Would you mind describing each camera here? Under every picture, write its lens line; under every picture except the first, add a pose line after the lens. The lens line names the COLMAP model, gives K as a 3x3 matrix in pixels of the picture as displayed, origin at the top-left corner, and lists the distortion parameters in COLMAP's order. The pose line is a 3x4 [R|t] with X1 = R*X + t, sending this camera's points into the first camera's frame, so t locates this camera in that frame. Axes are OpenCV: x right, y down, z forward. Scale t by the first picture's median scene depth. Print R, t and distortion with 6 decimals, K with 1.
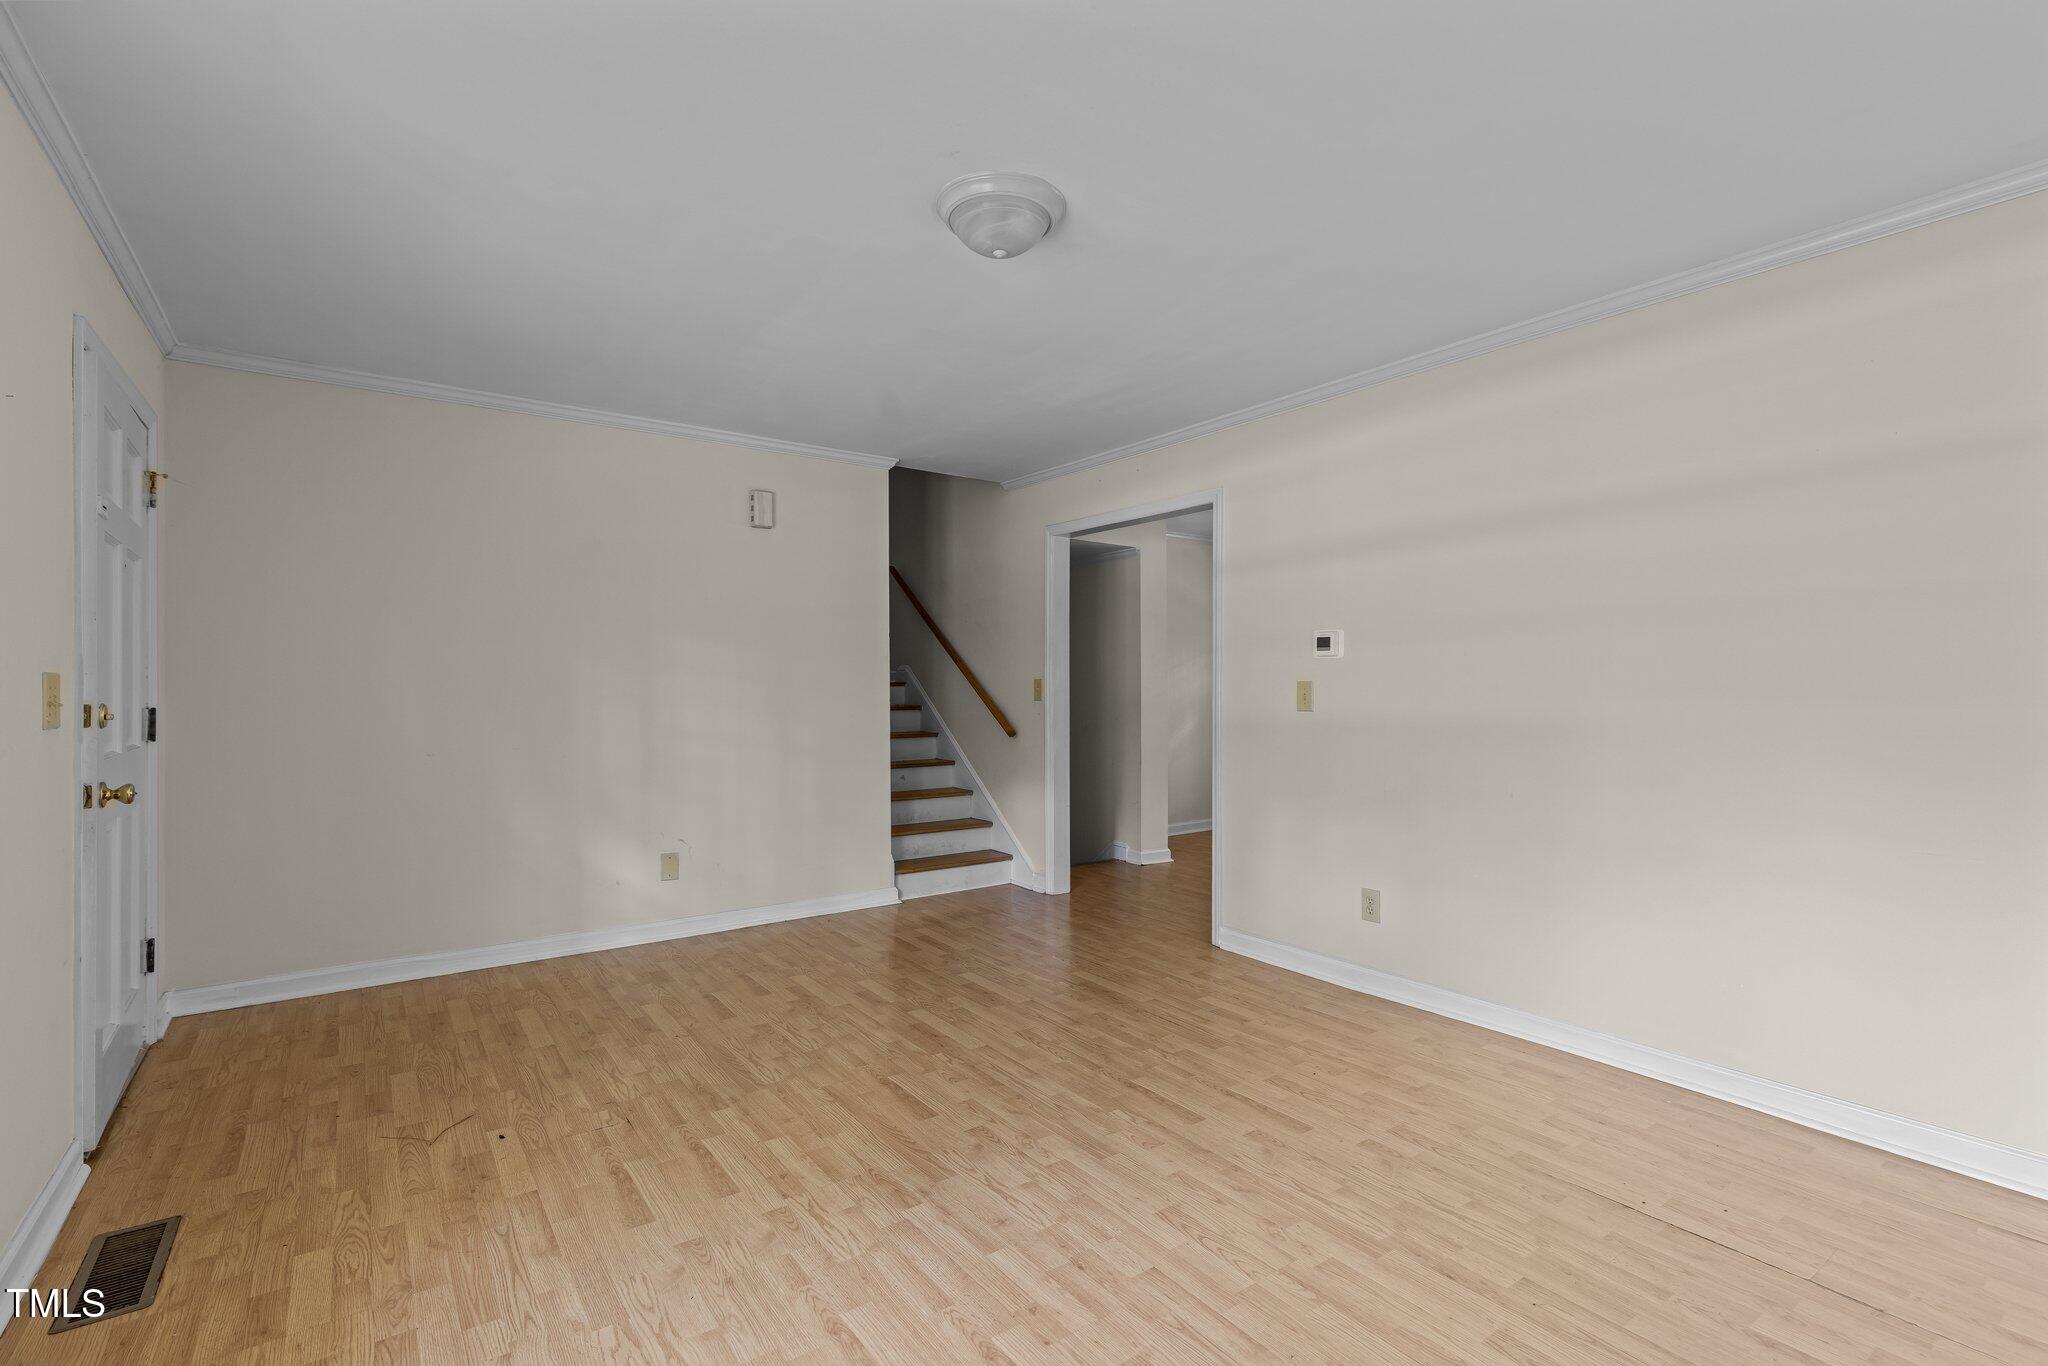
lens RADIAL K [[926.1, 0, 1030.6], [0, 926.1, 701.4], [0, 0, 1]] dist [0.004574, -0.001130]
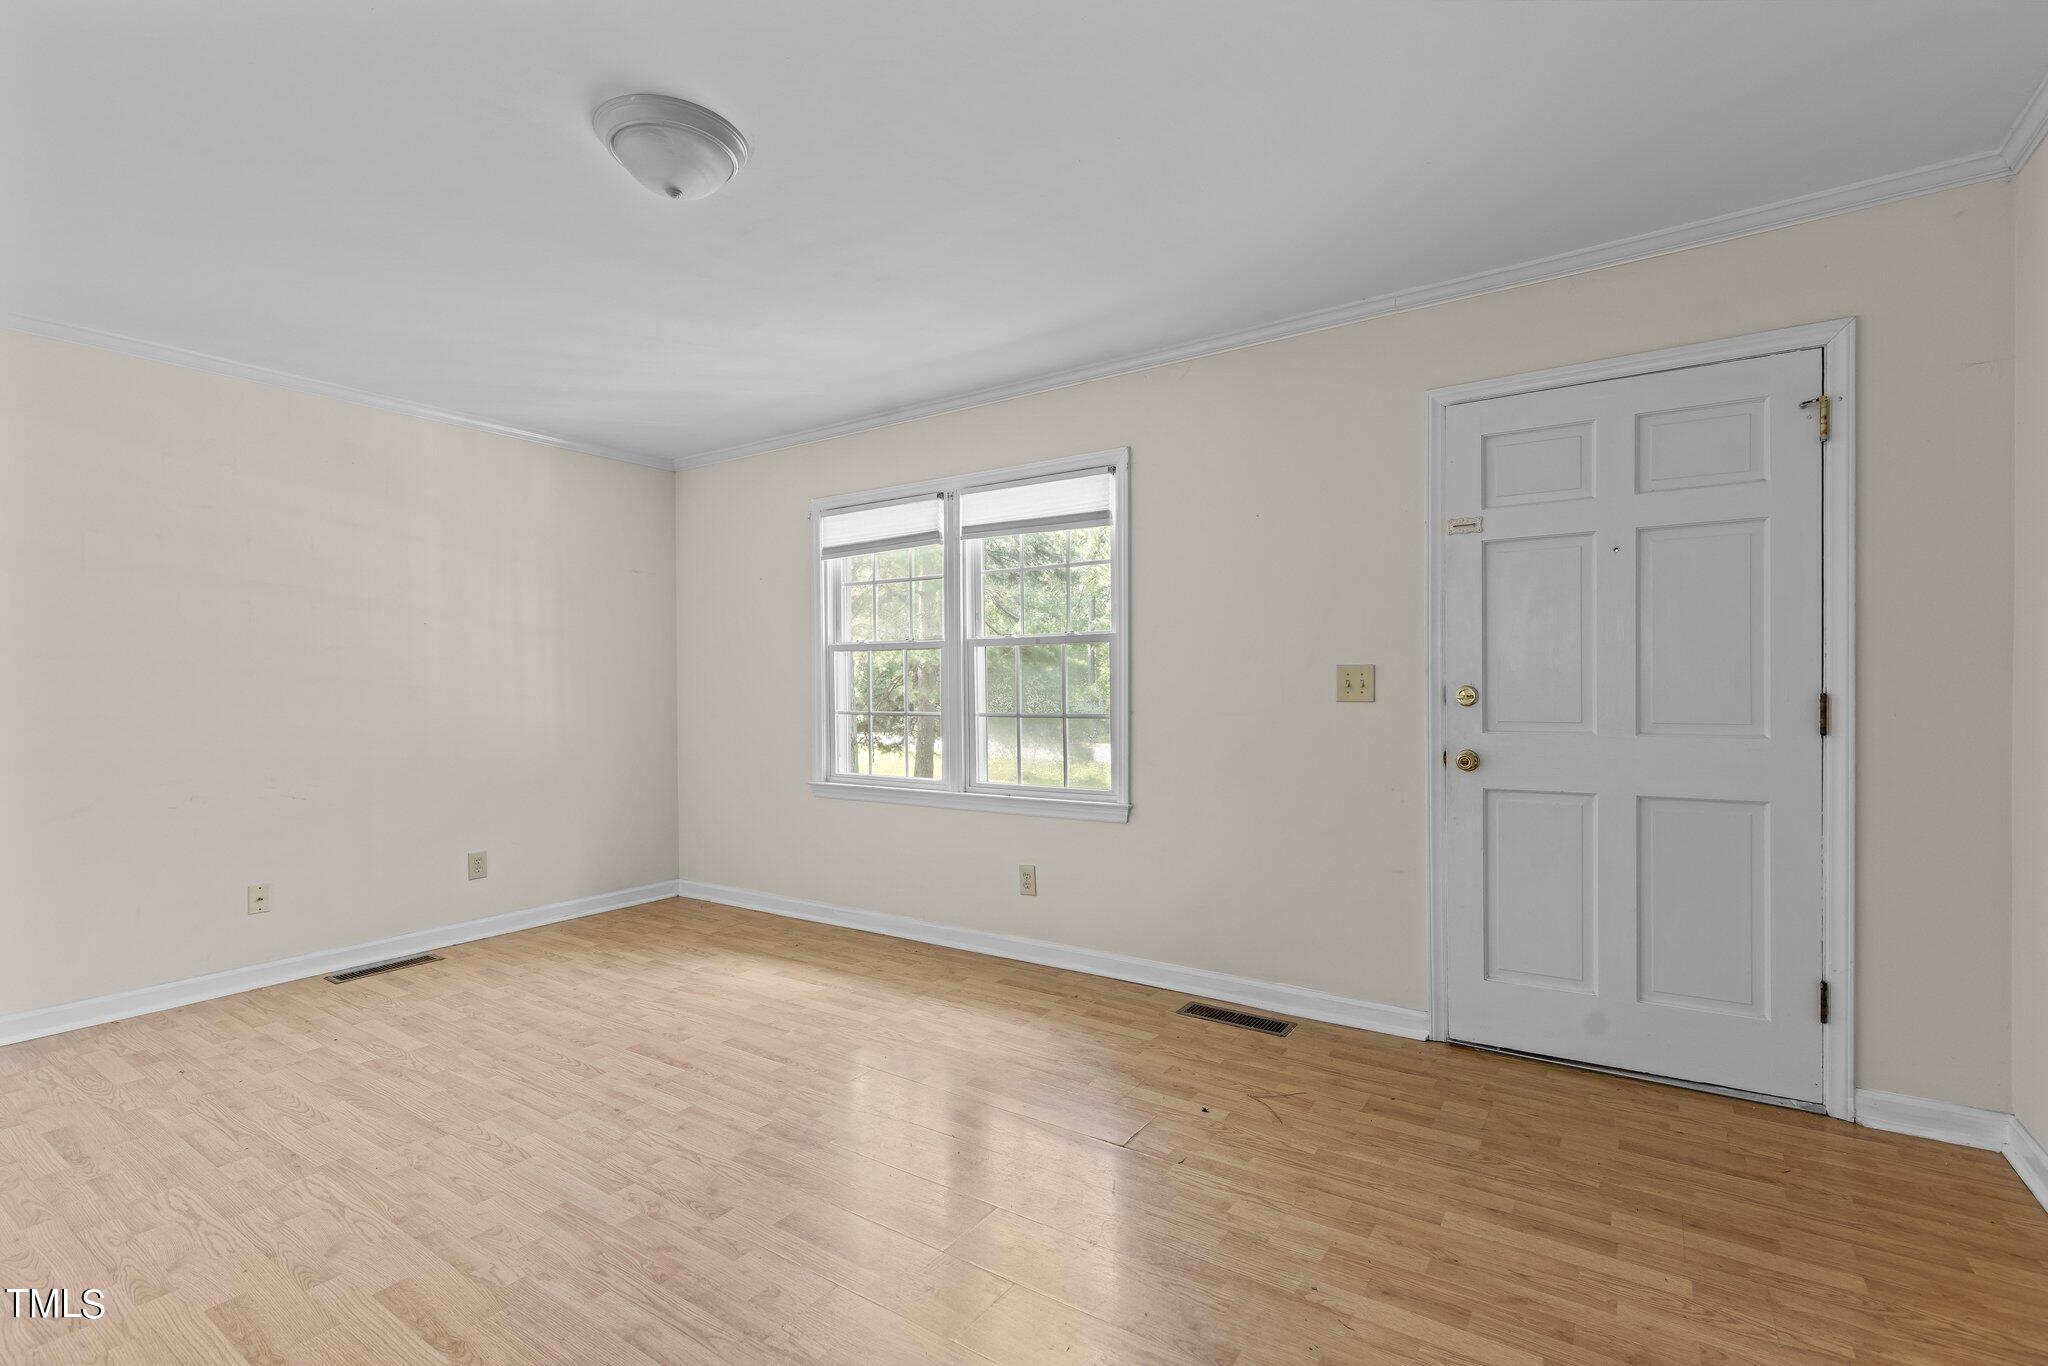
lens RADIAL K [[926.1, 0, 1026.1], [0, 926.1, 688.9], [0, 0, 1]] dist [0.004574, -0.001130]
pose [[-0.940024, 0.009950, -0.340963, -0.034902], [0.004437, 0.999847, 0.016943, -0.013008], [0.341079, 0.014414, -0.939924, 1.676345]]
